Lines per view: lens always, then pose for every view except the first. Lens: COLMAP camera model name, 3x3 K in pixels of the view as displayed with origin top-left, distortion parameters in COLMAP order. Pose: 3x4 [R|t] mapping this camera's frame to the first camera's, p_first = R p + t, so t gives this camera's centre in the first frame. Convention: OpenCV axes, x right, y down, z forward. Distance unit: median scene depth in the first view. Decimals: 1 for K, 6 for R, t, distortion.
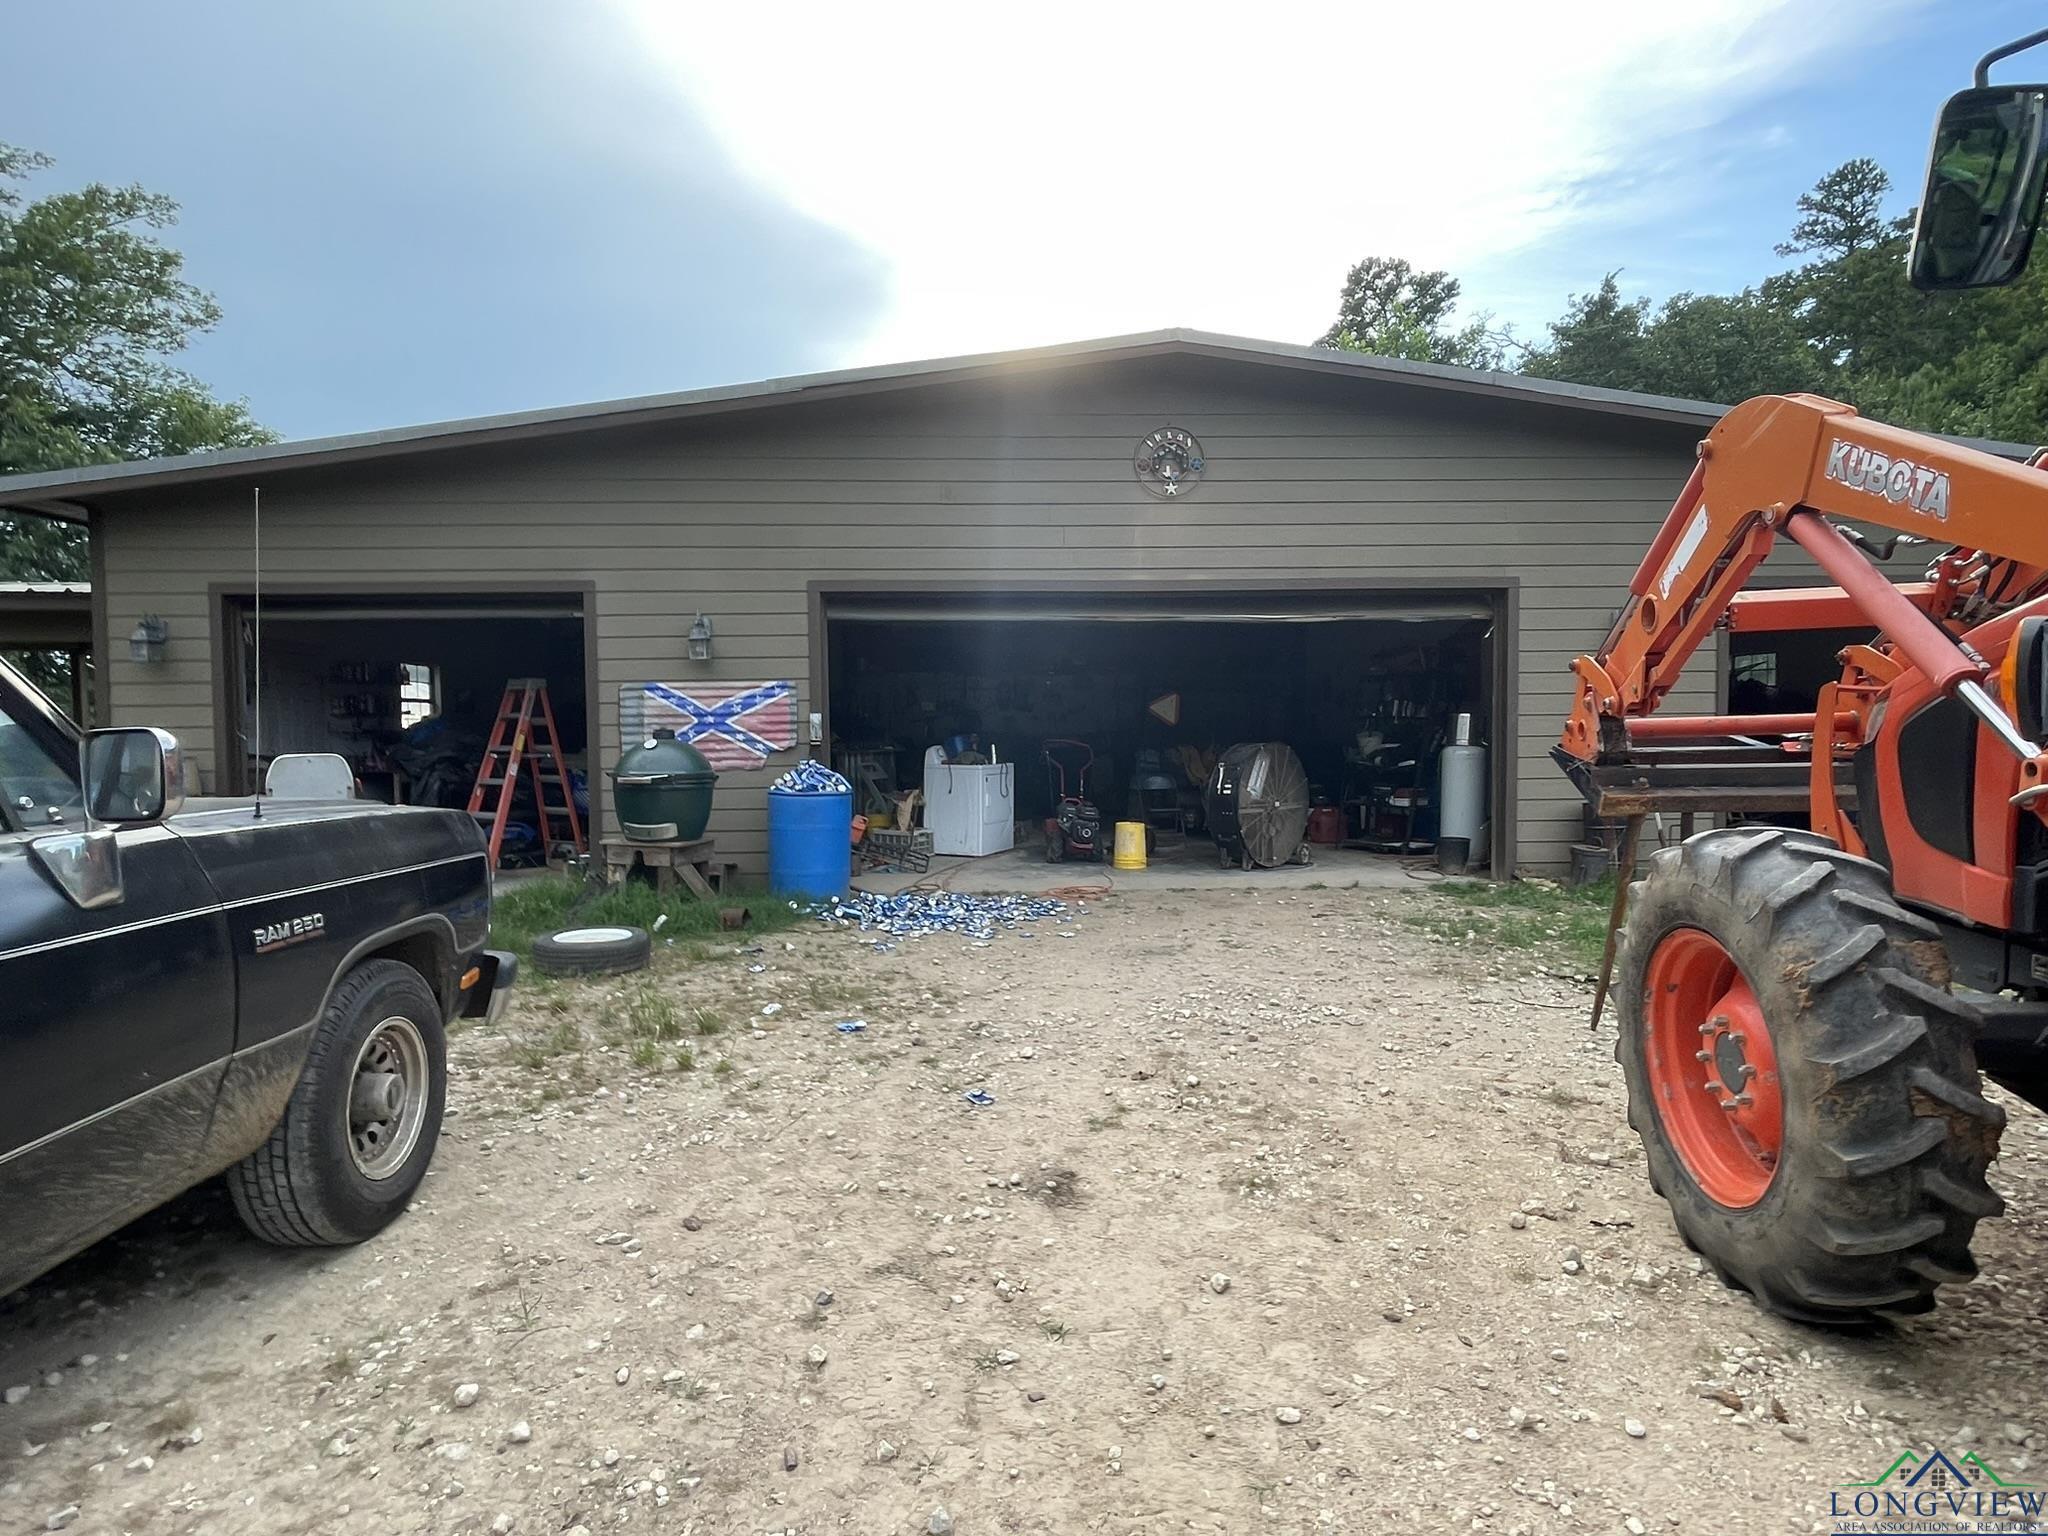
lens RADIAL K [[1083.0, 0, 1027.1], [0, 1083.0, 768.8], [0, 0, 1]] dist [0.001188, 0.000374]
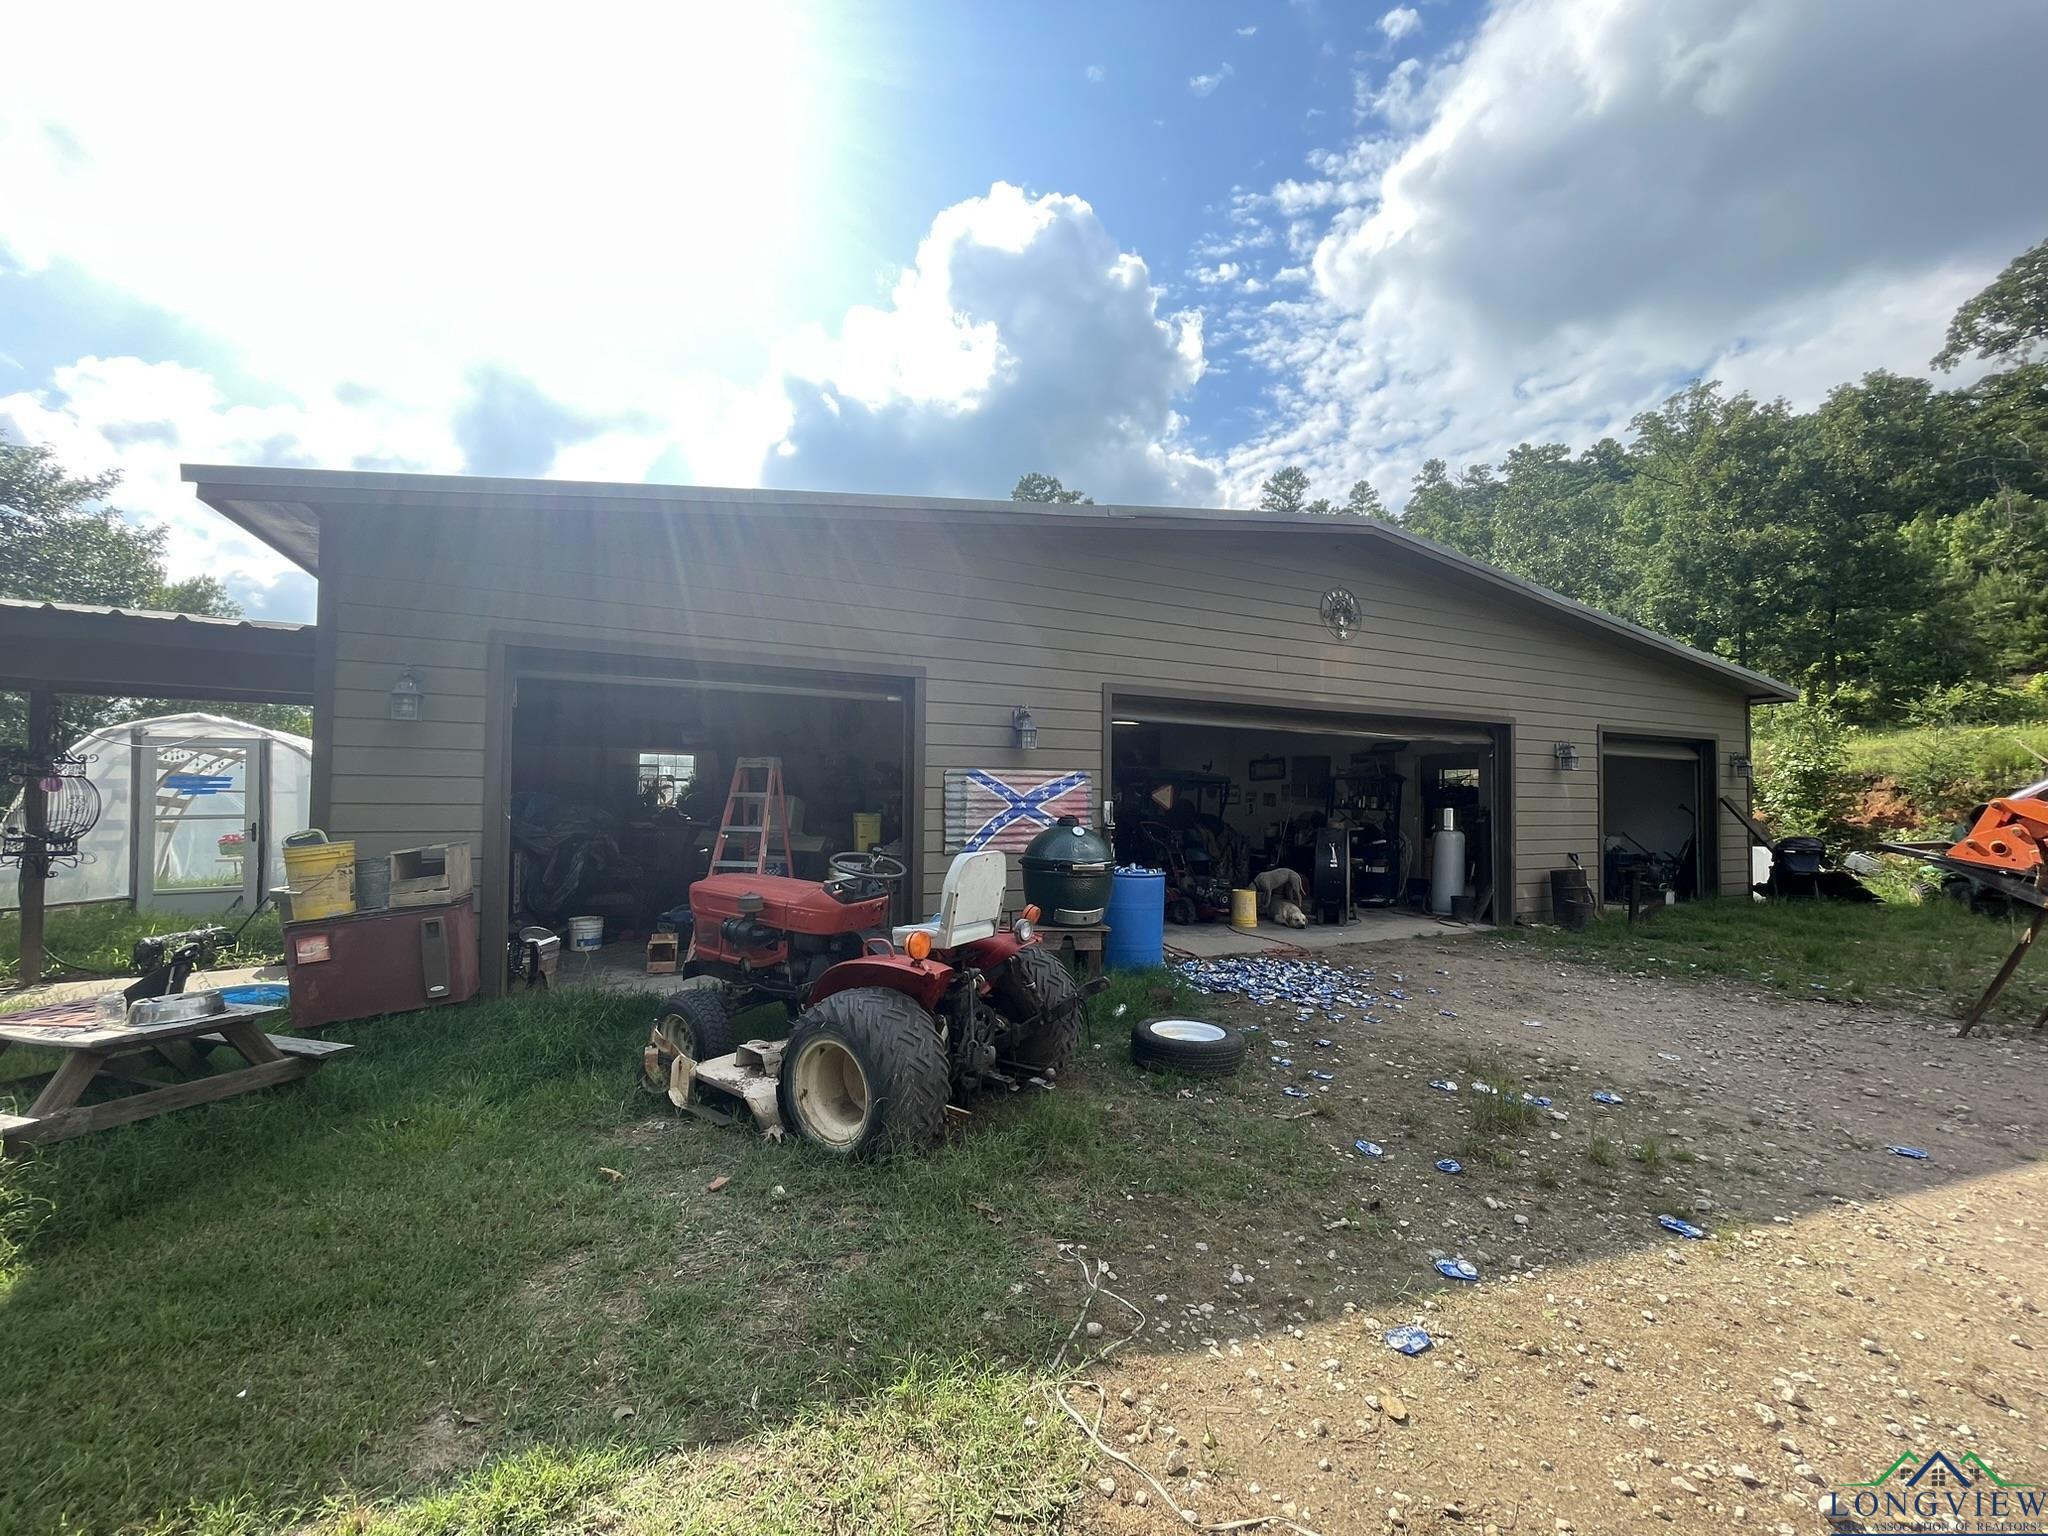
lens RADIAL K [[827.0, 0, 1023.1], [0, 827.0, 772.6], [0, 0, 1]] dist [-0.000059, 0.001115]
pose [[0.919156, 0.033162, 0.392494, -0.609282], [-0.004439, 0.997258, -0.073864, -0.017143], [-0.393868, 0.066150, 0.916784, 0.250372]]
